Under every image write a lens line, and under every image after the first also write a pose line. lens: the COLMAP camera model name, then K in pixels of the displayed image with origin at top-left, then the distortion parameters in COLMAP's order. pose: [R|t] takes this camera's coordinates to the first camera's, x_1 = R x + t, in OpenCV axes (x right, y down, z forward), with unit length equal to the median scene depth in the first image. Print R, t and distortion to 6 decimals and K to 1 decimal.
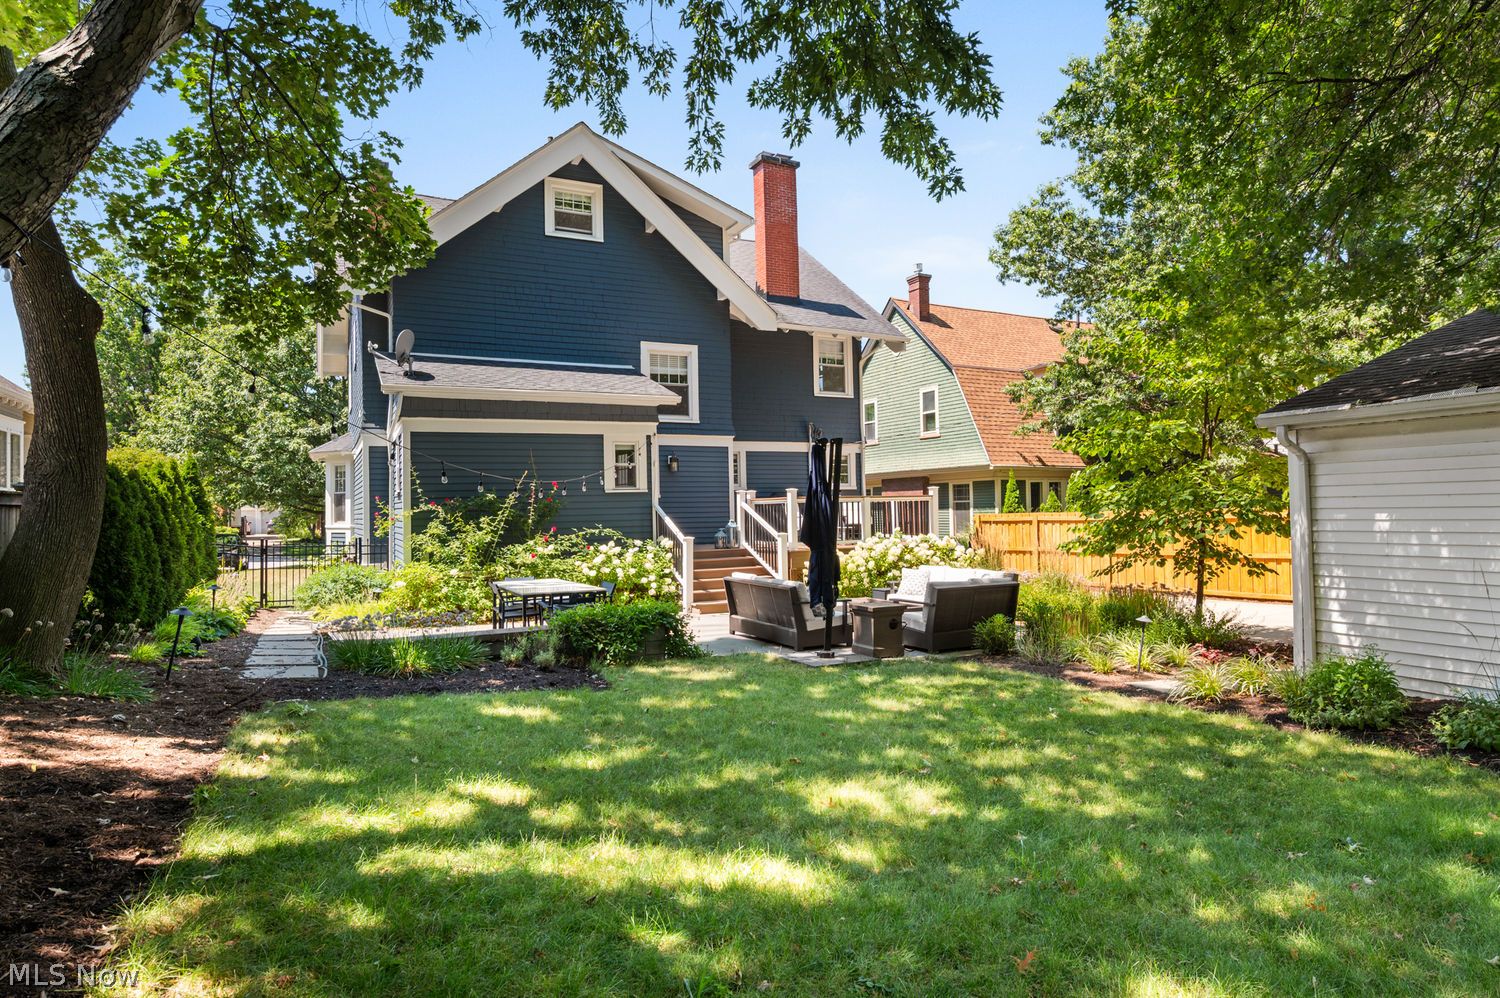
lens RADIAL K [[842.7, 0, 750.0], [0, 842.7, 499.0], [0, 0, 1]] dist [-0.006319, -0.000883]
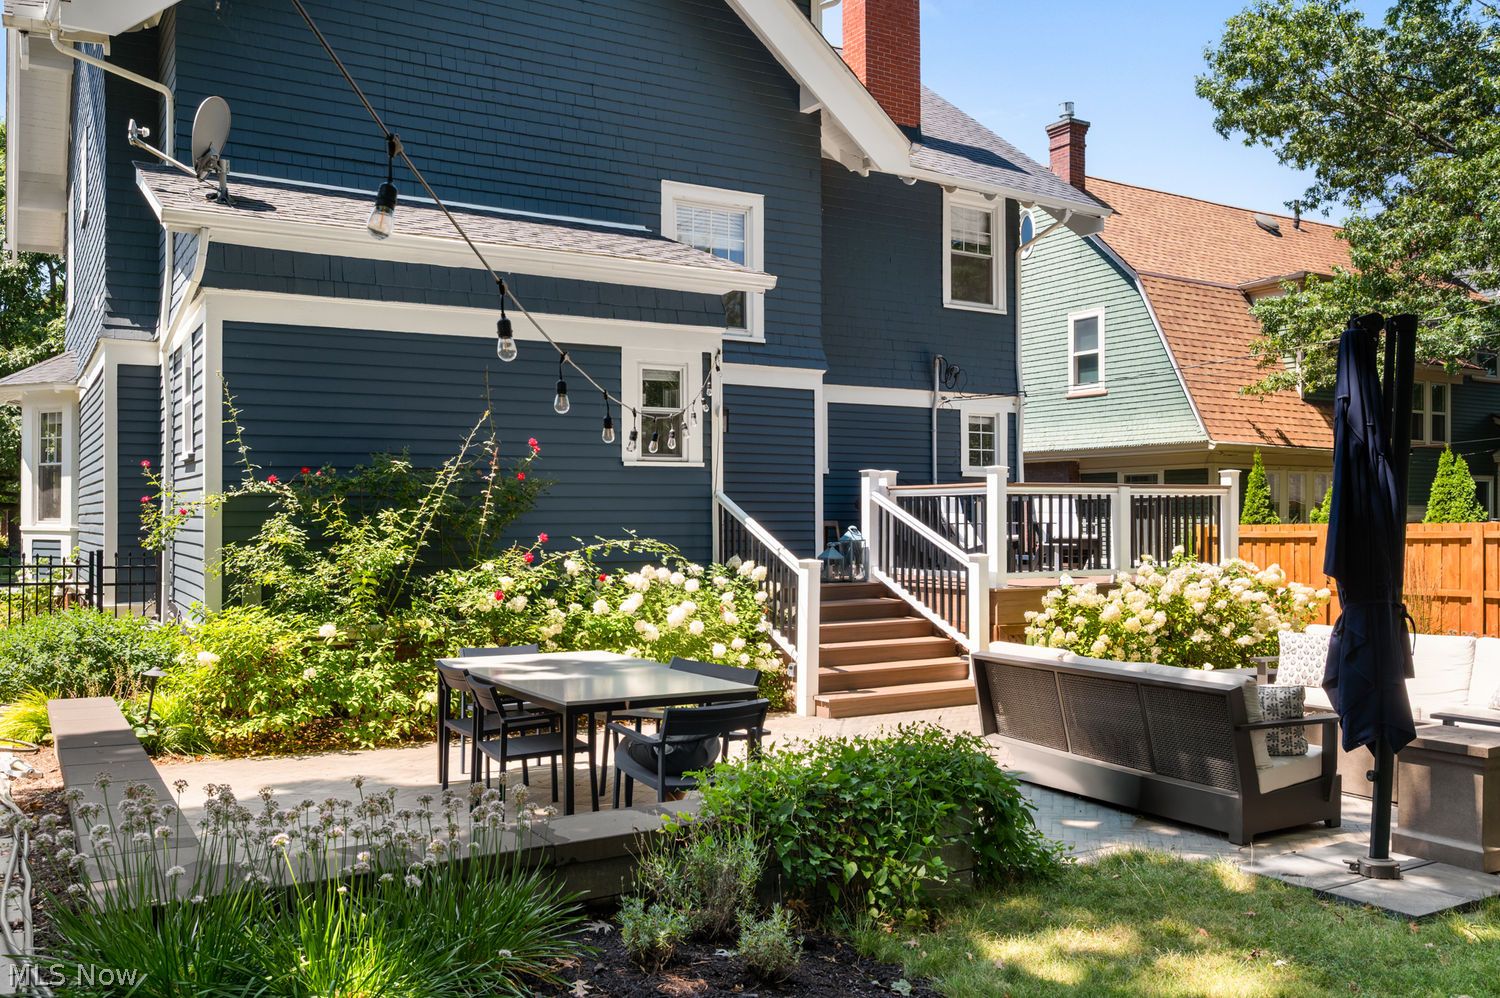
lens RADIAL K [[1209.7, 0, 750.7], [0, 1209.7, 522.5], [0, 0, 1]] dist [-0.000934, -0.003819]
pose [[0.996629, 0.016906, 0.080275, -0.148687], [-0.018192, 0.999717, 0.015309, 0.012695], [-0.079994, -0.016718, 0.996655, 0.282707]]
